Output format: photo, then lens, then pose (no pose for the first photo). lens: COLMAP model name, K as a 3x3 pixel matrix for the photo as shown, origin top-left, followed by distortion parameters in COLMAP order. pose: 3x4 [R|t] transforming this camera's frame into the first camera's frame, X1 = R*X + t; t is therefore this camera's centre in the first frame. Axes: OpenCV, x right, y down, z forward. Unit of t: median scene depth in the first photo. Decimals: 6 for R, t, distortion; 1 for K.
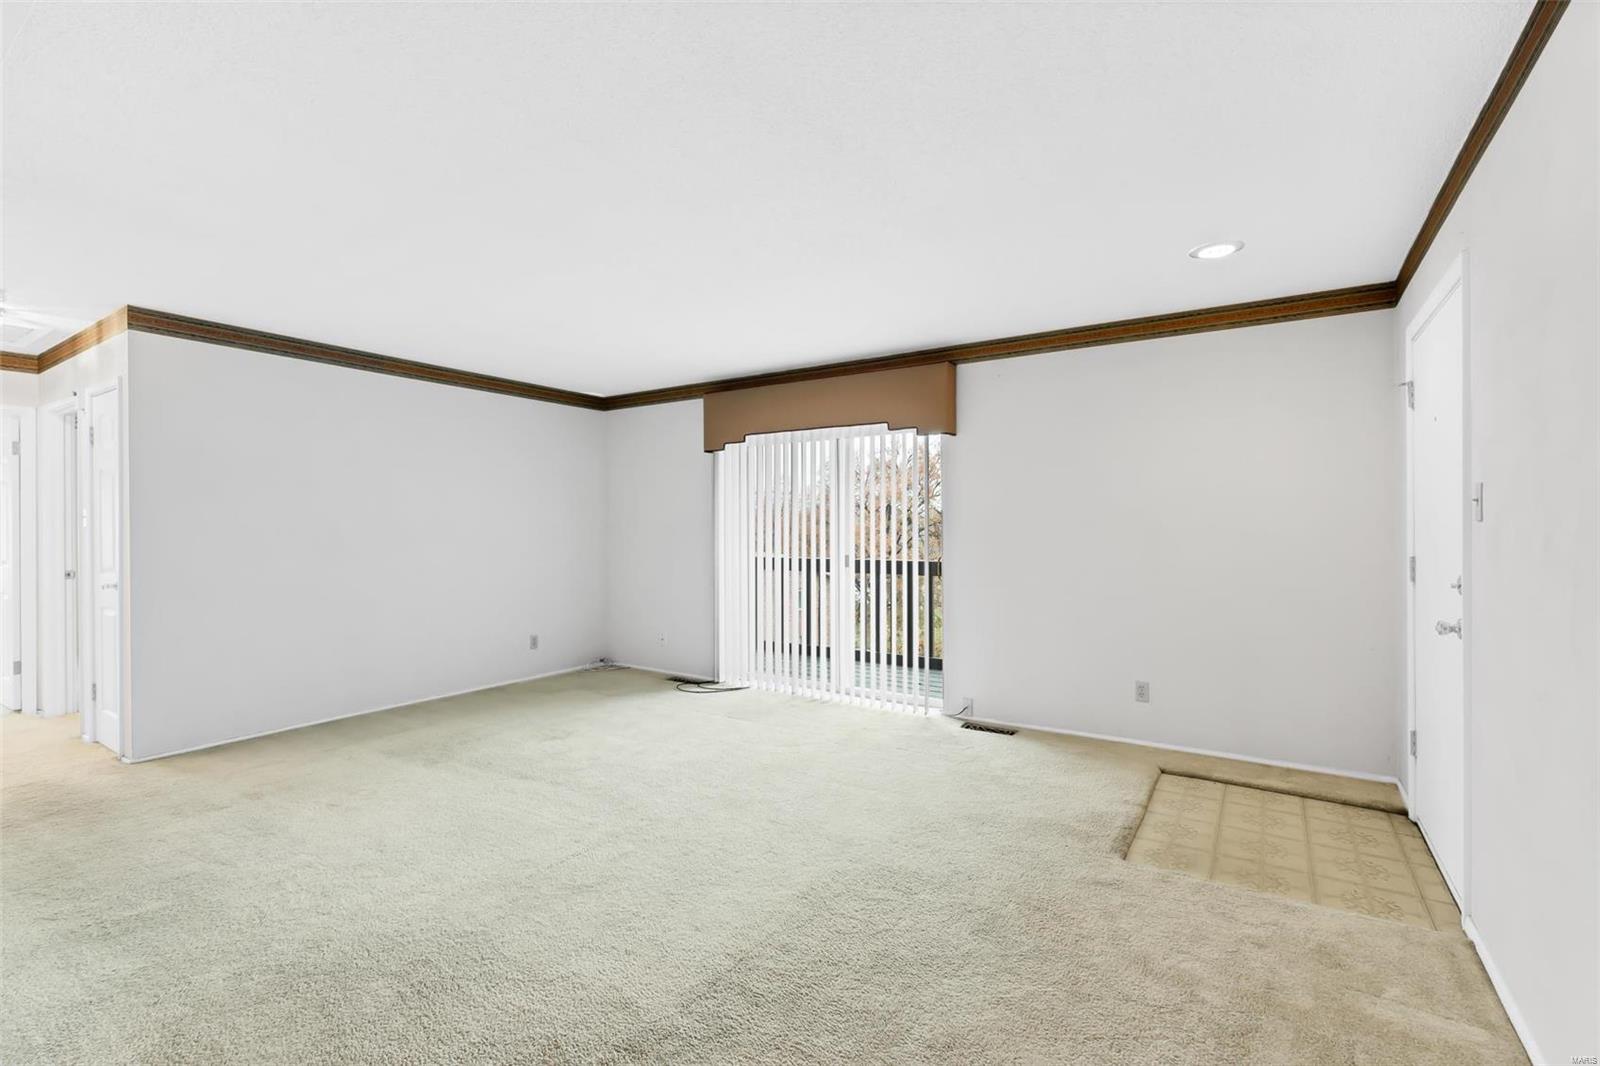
lens RADIAL K [[714.6, 0, 798.8], [0, 714.6, 538.9], [0, 0, 1]] dist [0.001703, -0.000865]
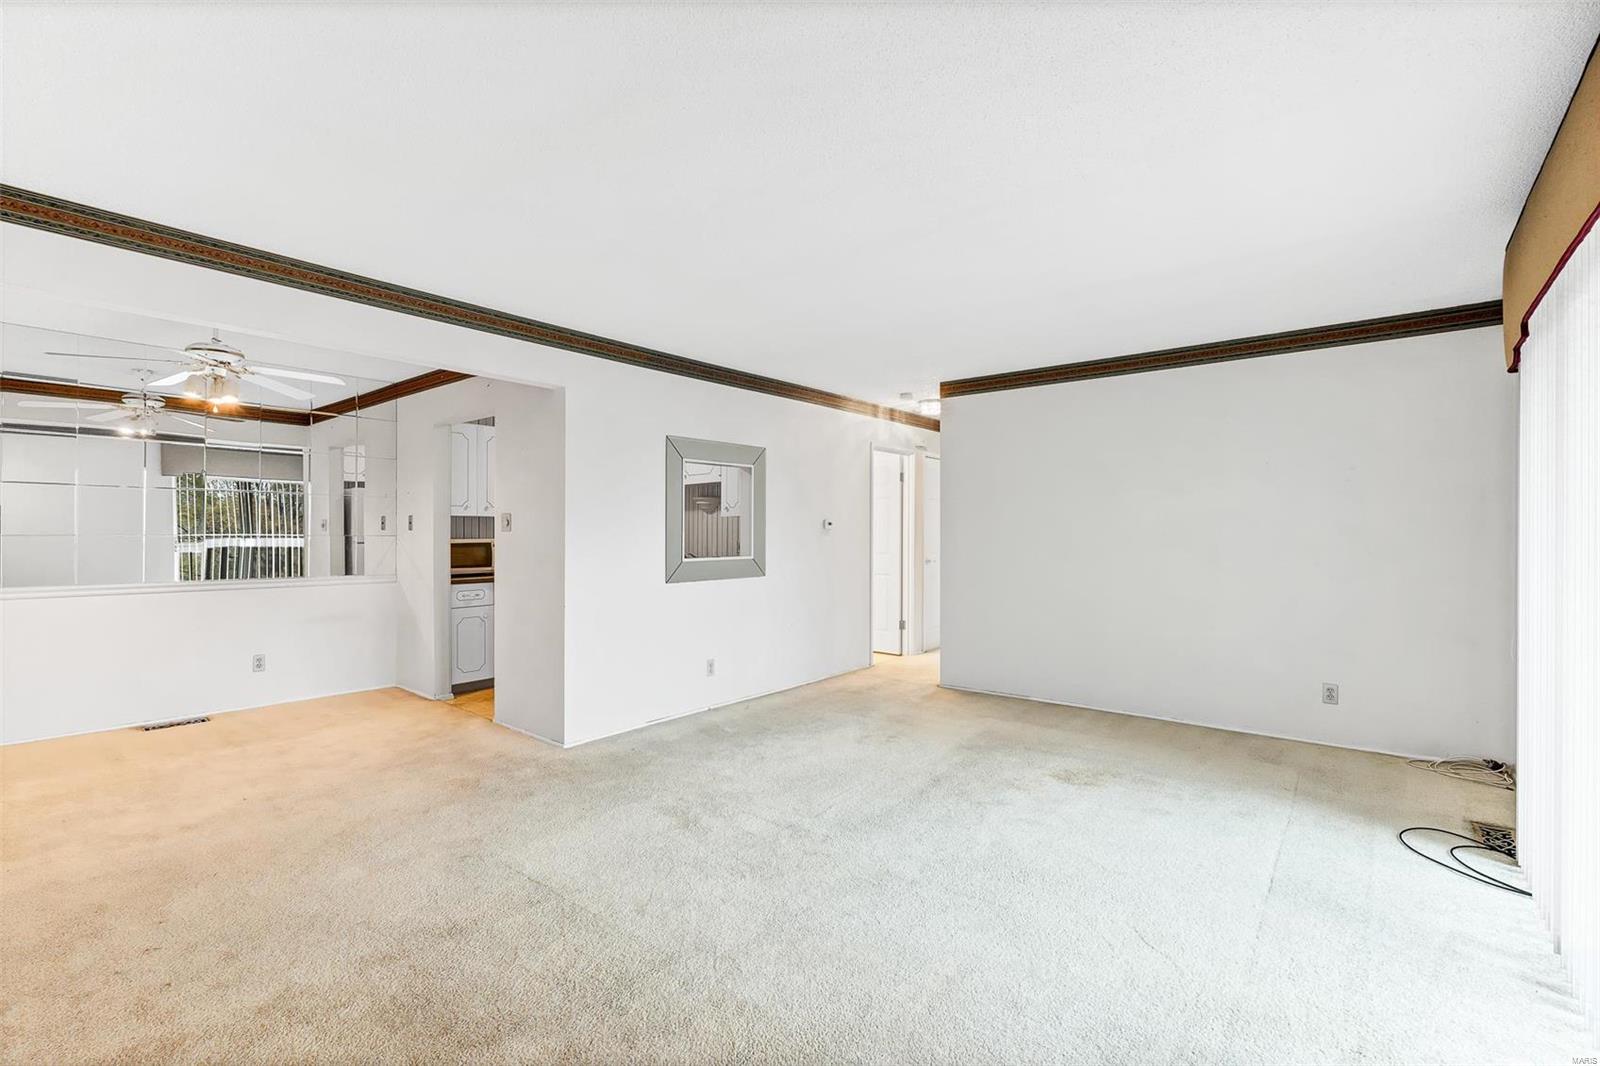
lens RADIAL K [[714.6, 0, 793.8], [0, 714.6, 533.9], [0, 0, 1]] dist [0.001703, -0.000865]
pose [[-0.120496, 0.002758, -0.992710, 0.587410], [-0.016405, 0.999854, 0.004769, -0.009792], [0.992578, 0.016860, -0.120433, 0.859914]]
